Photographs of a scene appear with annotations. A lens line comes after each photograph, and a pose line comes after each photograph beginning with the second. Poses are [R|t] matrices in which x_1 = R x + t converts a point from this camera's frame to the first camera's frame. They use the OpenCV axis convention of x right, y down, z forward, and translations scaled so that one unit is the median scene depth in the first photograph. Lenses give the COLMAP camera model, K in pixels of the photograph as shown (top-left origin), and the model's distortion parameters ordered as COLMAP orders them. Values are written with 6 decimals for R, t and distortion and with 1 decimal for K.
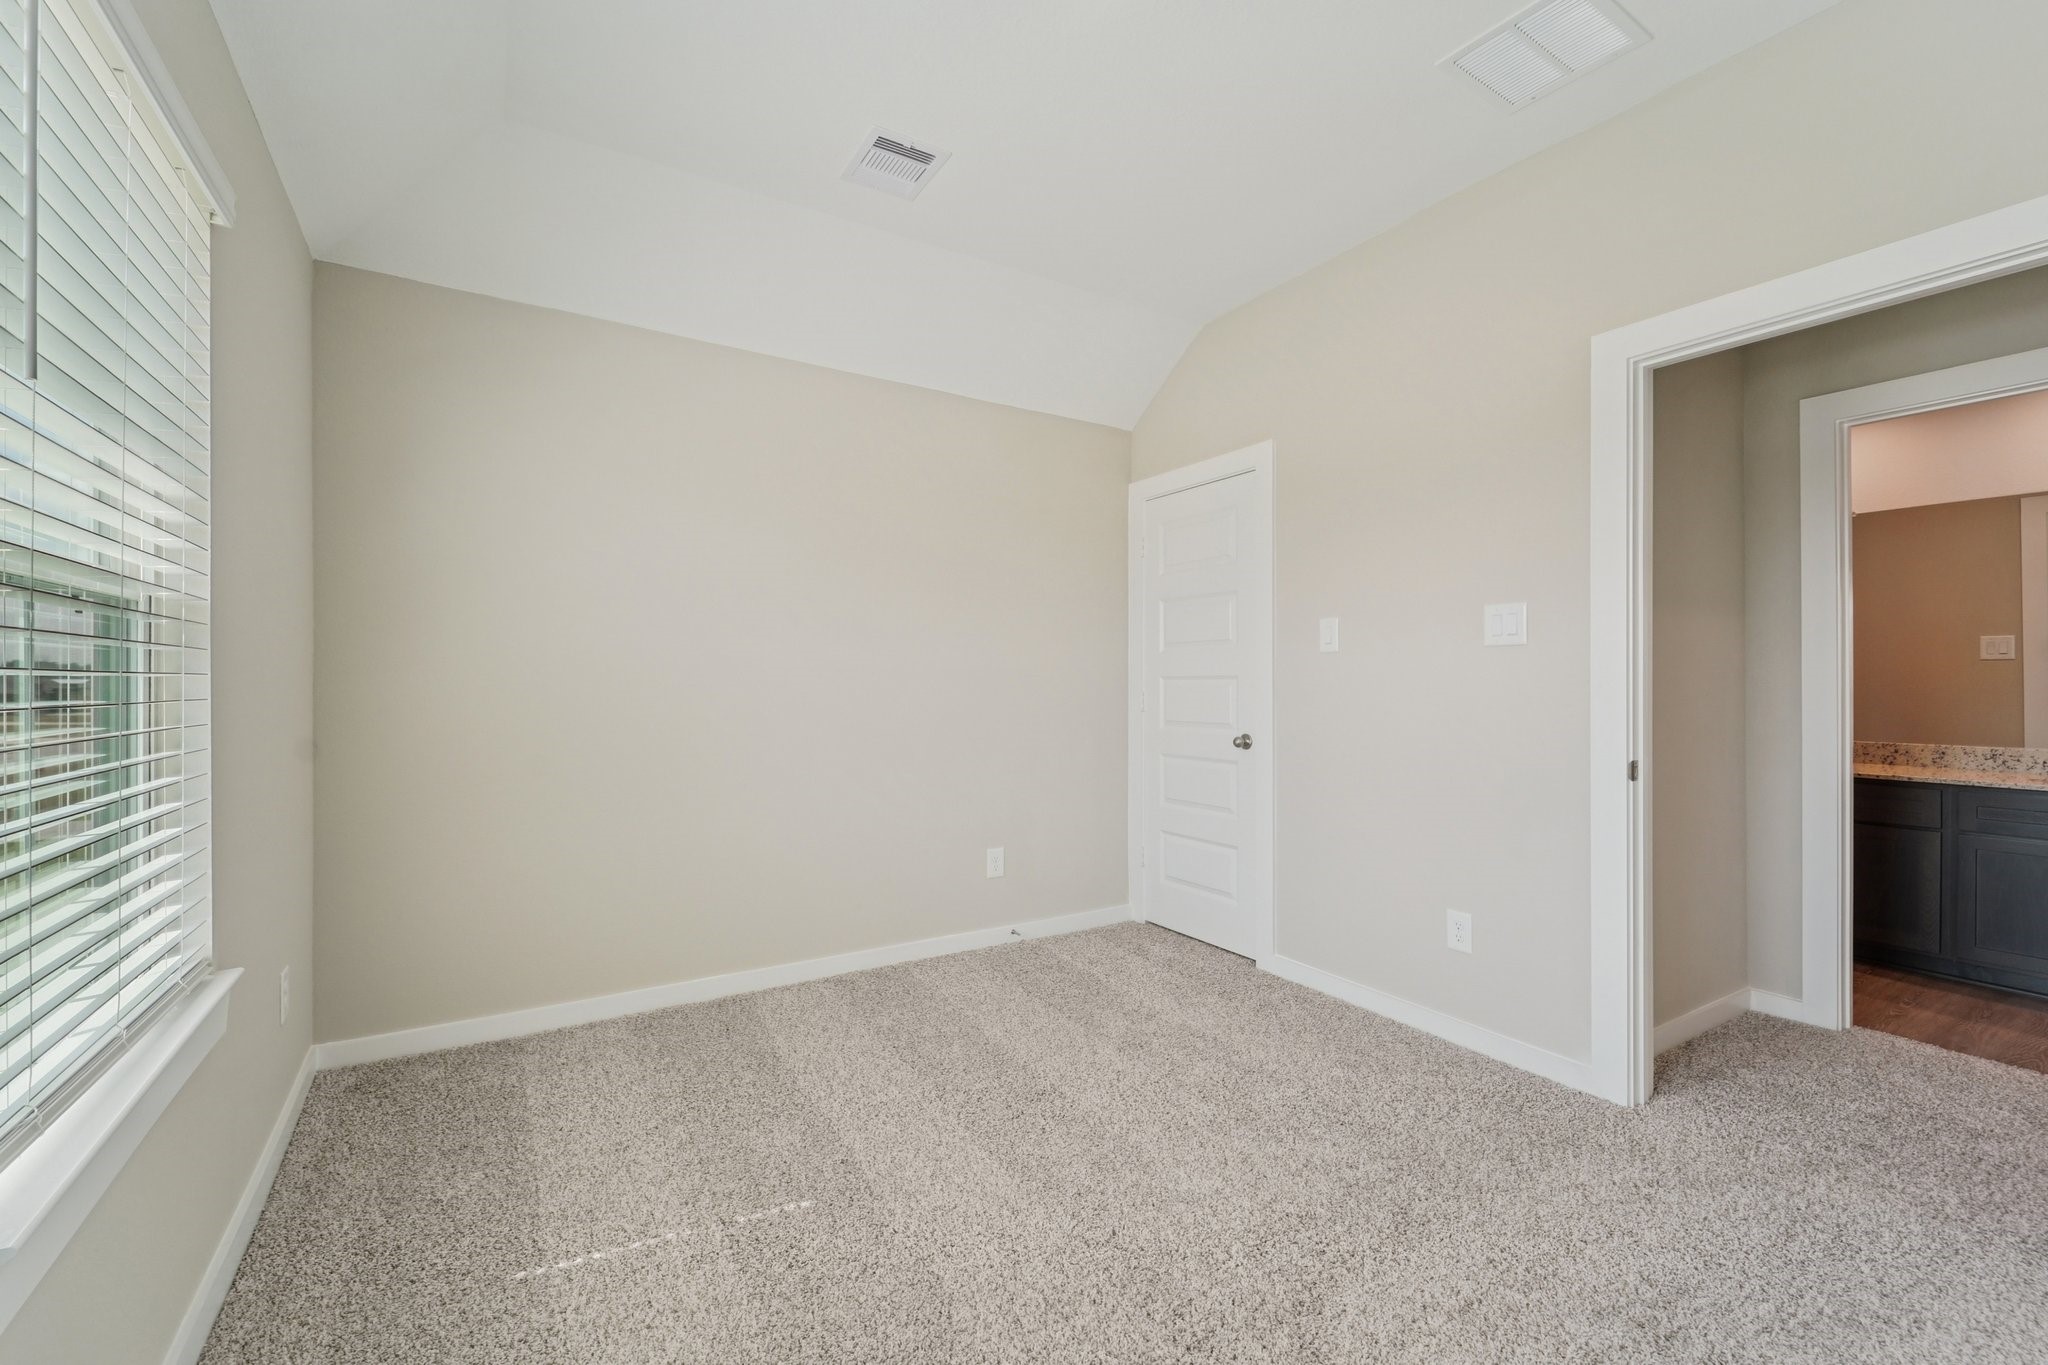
lens RADIAL K [[838.3, 0, 1022.8], [0, 838.3, 678.6], [0, 0, 1]] dist [0.003175, -0.000033]
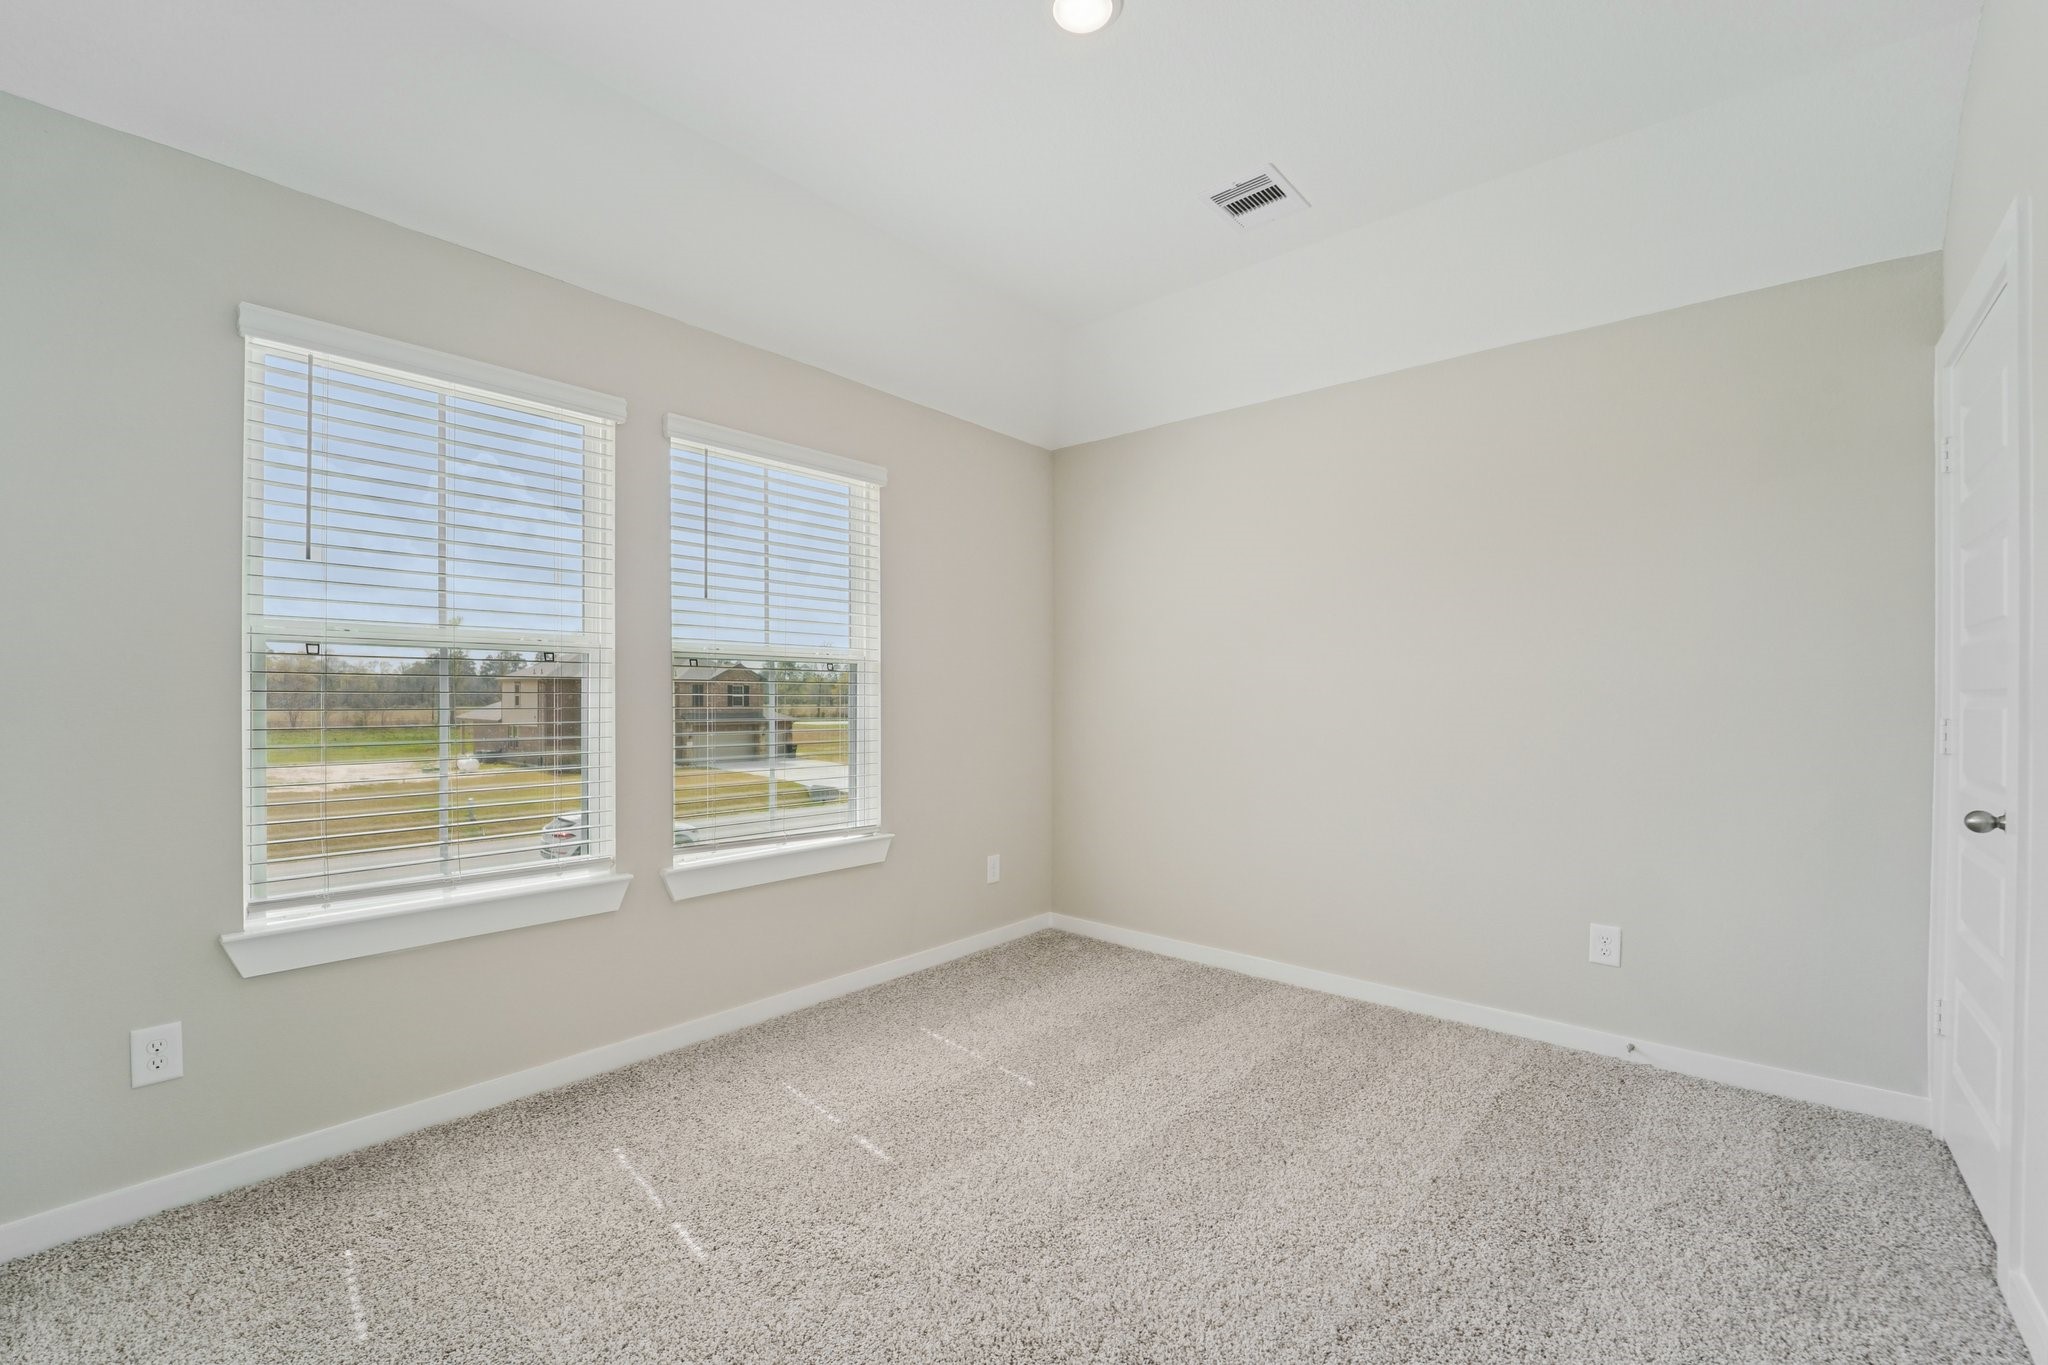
lens RADIAL K [[838.3, 0, 1040.0], [0, 838.3, 692.5], [0, 0, 1]] dist [0.003175, -0.000033]
pose [[0.326508, -0.006193, -0.945174, 0.591885], [0.001189, 0.999980, -0.006141, 0.000687], [0.945194, 0.000881, 0.326509, 0.328101]]
